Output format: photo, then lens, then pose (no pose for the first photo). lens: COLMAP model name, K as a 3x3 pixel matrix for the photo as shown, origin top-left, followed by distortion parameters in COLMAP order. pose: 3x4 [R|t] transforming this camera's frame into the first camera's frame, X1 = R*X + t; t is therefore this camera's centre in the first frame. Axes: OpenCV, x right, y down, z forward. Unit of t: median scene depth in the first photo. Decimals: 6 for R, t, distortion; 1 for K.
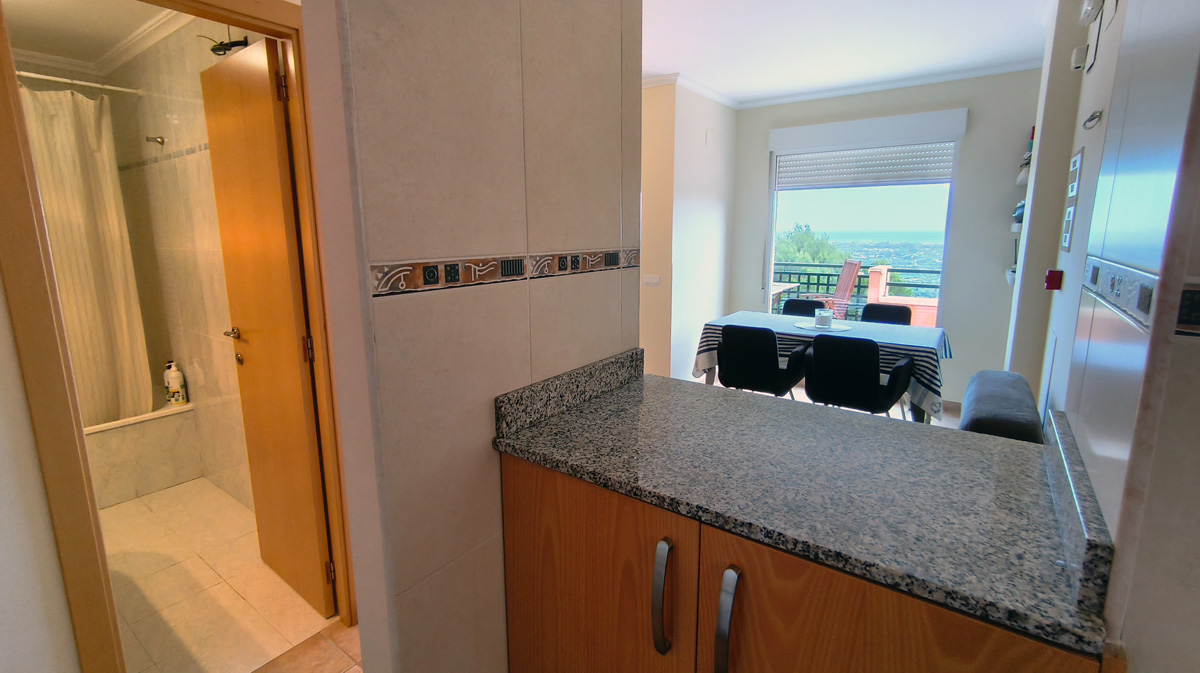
lens RADIAL K [[524.2, 0, 597.9], [0, 524.2, 333.0], [0, 0, 1]] dist [-0.000853, 0.002375]
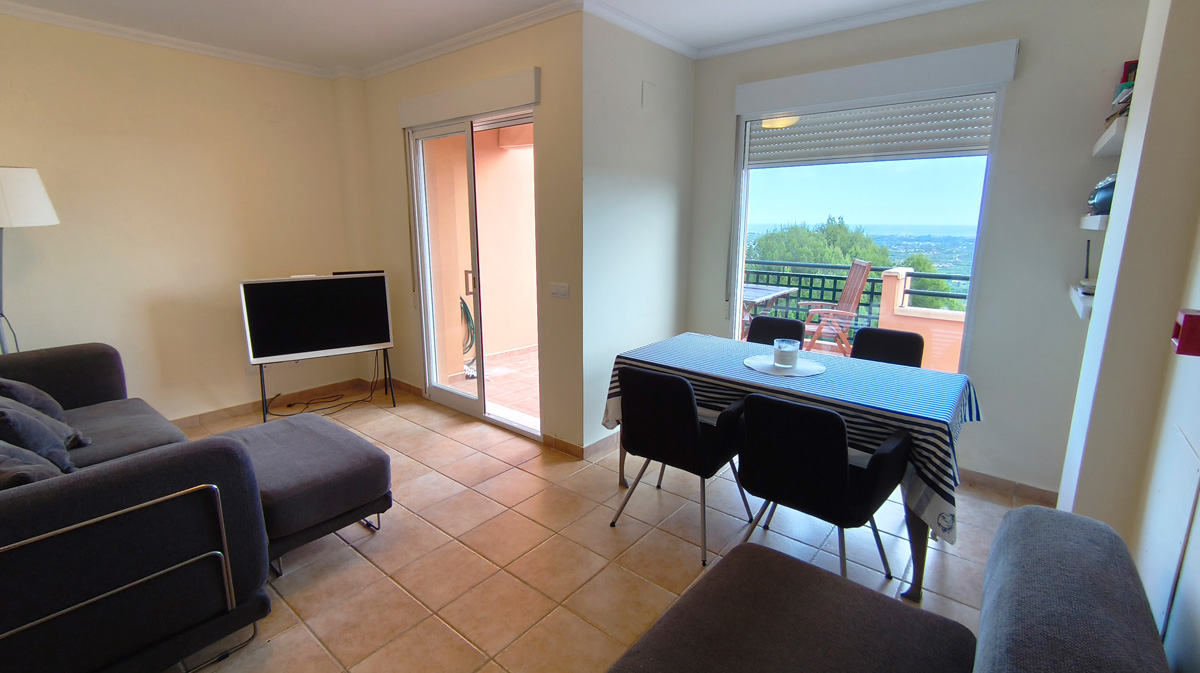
lens RADIAL K [[524.2, 0, 597.5], [0, 524.2, 331.6], [0, 0, 1]] dist [-0.000853, 0.002375]
pose [[0.998300, 0.020986, -0.054368, 0.215435], [-0.020154, 0.999672, 0.015810, -0.060418], [0.054682, -0.014688, 0.998396, 0.299272]]
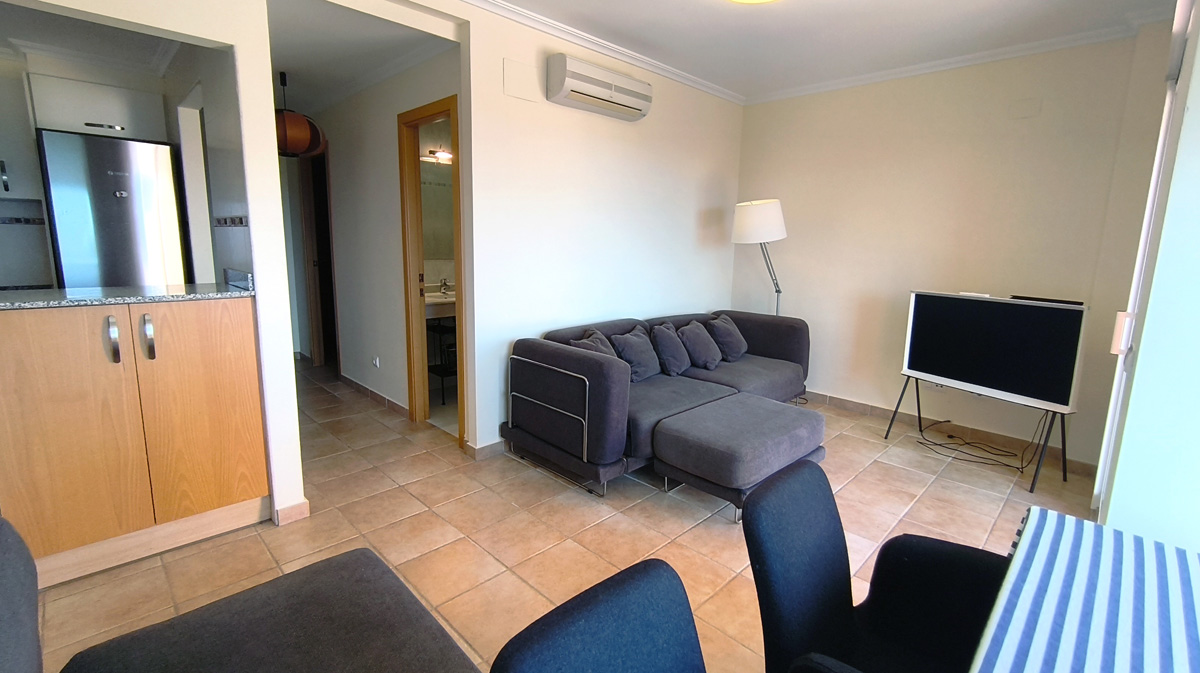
lens RADIAL K [[524.2, 0, 600.5], [0, 524.2, 317.7], [0, 0, 1]] dist [-0.000853, 0.002375]
pose [[-0.170099, 0.152461, -0.973561, 0.536420], [-0.205662, 0.960711, 0.186381, -0.133743], [0.963727, 0.231928, -0.132061, 0.778452]]
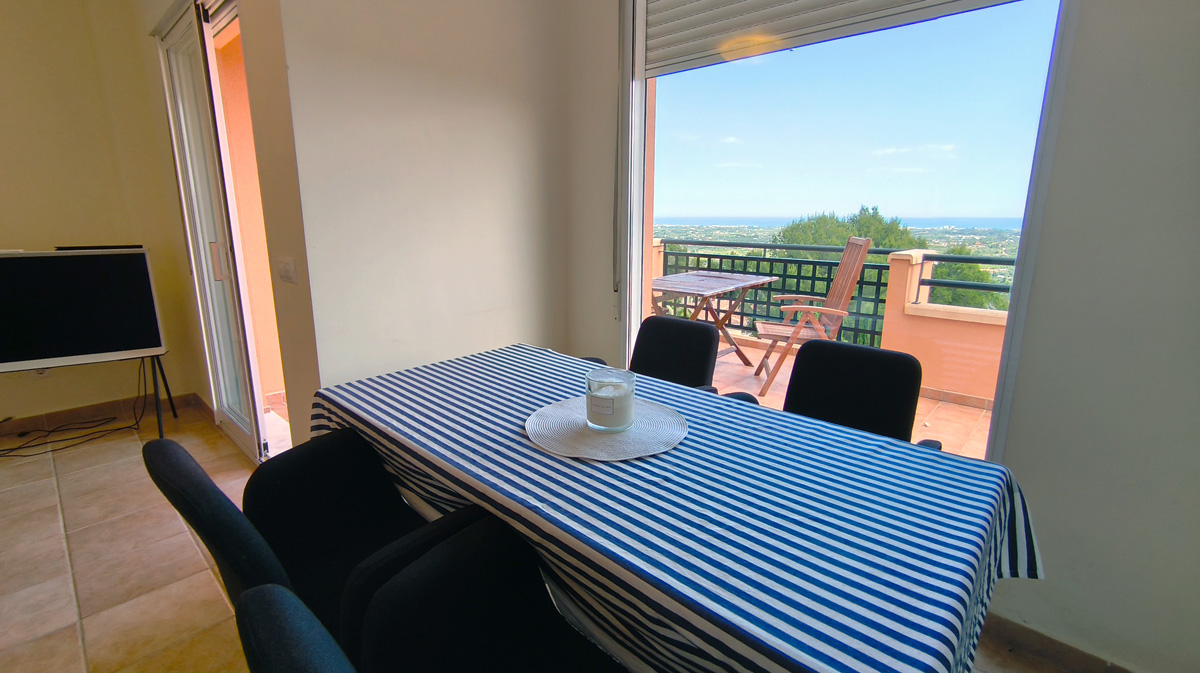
lens RADIAL K [[524.2, 0, 596.5], [0, 524.2, 328.4], [0, 0, 1]] dist [-0.000853, 0.002375]
pose [[0.993534, 0.032518, -0.108780, 0.439352], [-0.029995, 0.999244, 0.024750, -0.077699], [0.109503, -0.021328, 0.993758, 0.655653]]
